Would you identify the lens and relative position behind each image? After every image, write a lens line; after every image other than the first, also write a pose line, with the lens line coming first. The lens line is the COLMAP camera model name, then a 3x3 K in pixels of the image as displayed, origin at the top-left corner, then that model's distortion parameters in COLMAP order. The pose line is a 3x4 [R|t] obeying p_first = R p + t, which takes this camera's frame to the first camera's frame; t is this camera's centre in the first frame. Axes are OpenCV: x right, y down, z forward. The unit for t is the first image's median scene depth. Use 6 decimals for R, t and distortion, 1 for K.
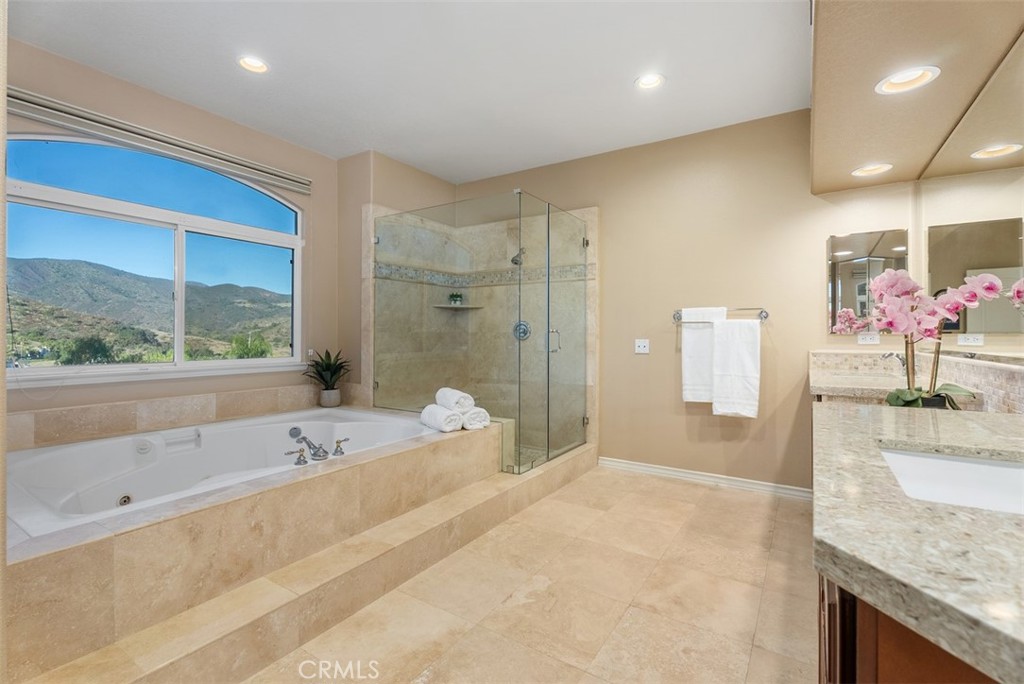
lens RADIAL K [[458.3, 0, 505.2], [0, 458.3, 330.2], [0, 0, 1]] dist [0.002555, -0.000381]
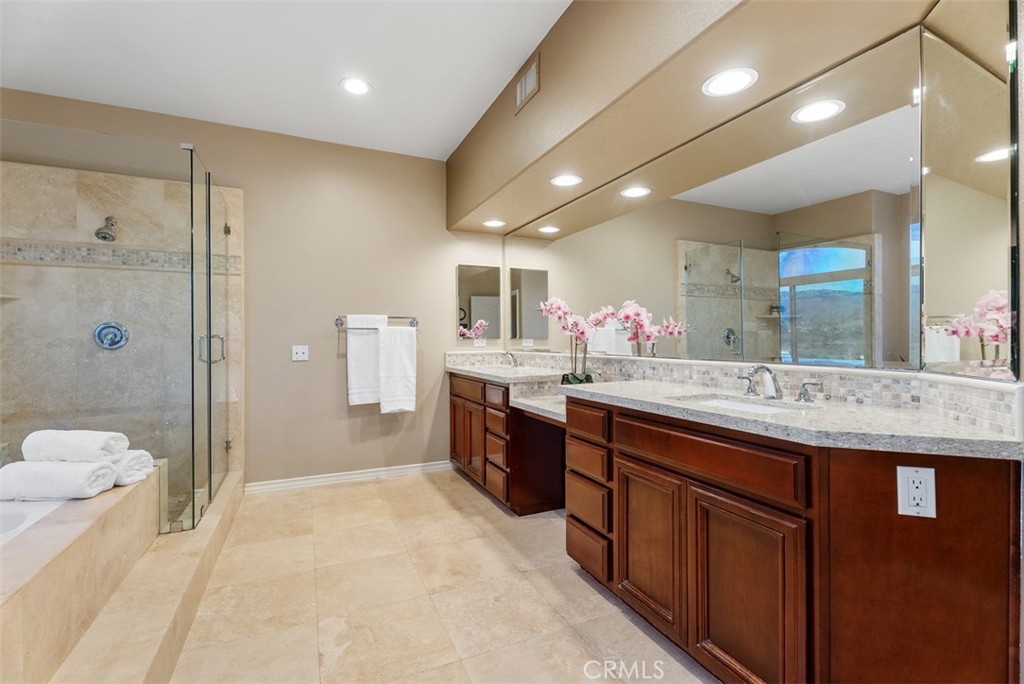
lens RADIAL K [[458.3, 0, 505.2], [0, 458.3, 340.7], [0, 0, 1]] dist [0.002555, -0.000381]
pose [[0.542955, -0.005937, 0.839741, -0.301935], [-0.002013, 0.999963, 0.008372, 0.001288], [-0.839760, -0.006236, 0.542923, 0.162279]]
